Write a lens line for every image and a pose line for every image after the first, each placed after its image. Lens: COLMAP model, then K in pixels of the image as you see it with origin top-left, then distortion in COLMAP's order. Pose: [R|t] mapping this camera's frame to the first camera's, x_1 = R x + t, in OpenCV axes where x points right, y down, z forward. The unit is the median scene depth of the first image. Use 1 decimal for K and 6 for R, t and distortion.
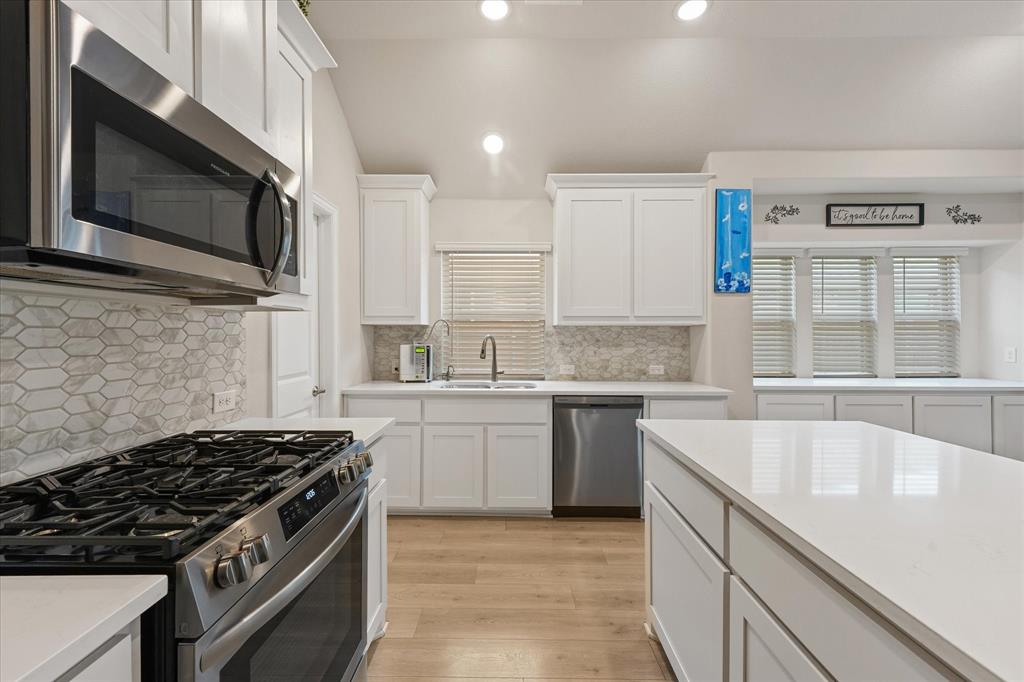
lens RADIAL K [[413.7, 0, 505.1], [0, 413.7, 329.7], [0, 0, 1]] dist [0.002919, -0.000625]
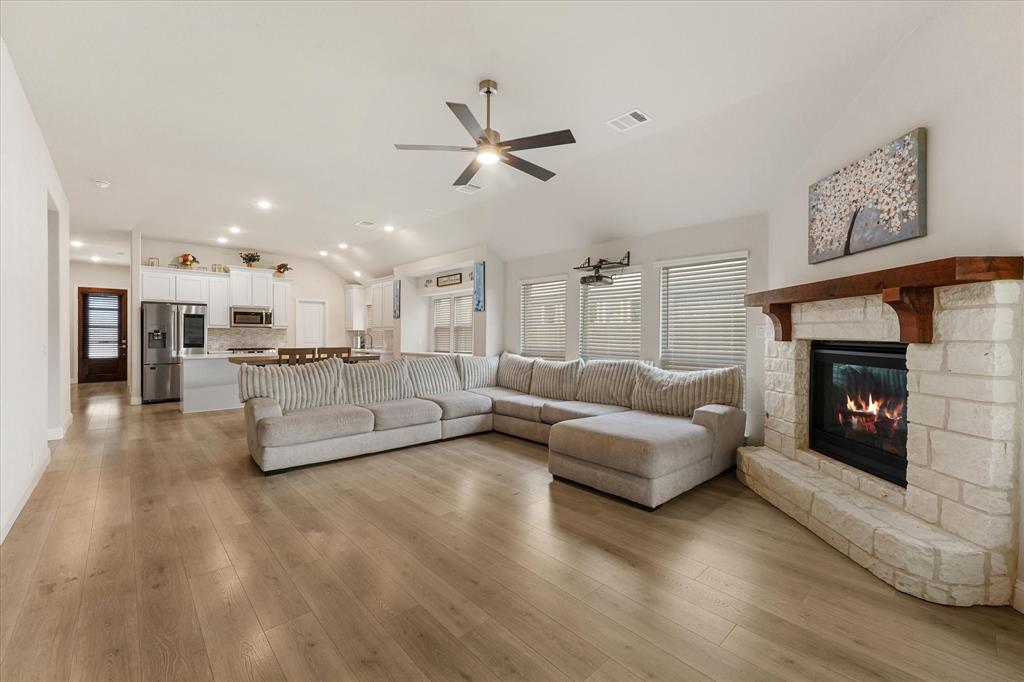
lens RADIAL K [[413.7, 0, 508.0], [0, 413.7, 333.1], [0, 0, 1]] dist [0.002919, -0.000625]
pose [[0.685651, -0.003607, -0.727922, 2.858641], [0.002752, 0.999993, -0.002362, 0.017395], [0.727926, -0.000384, 0.685656, -0.319620]]
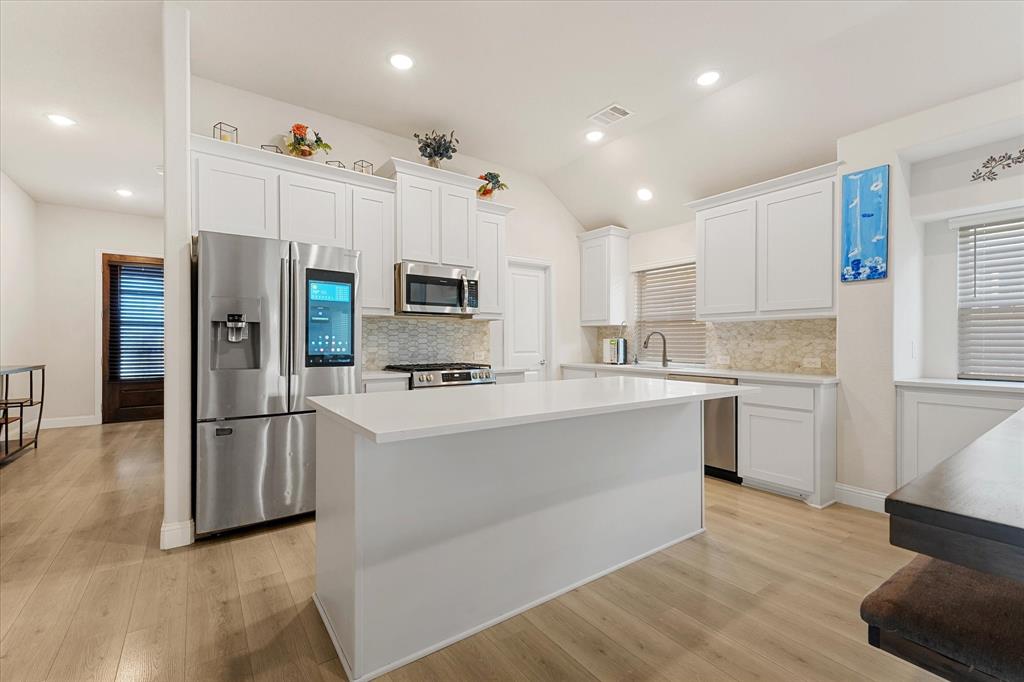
lens RADIAL K [[432.3, 0, 503.2], [0, 432.3, 336.5], [0, 0, 1]] dist [0.004951, -0.001656]
pose [[0.583538, -0.012702, -0.811986, 0.812831], [0.007182, 0.999919, -0.010480, 0.040597], [0.812054, 0.000283, 0.583582, -0.226839]]
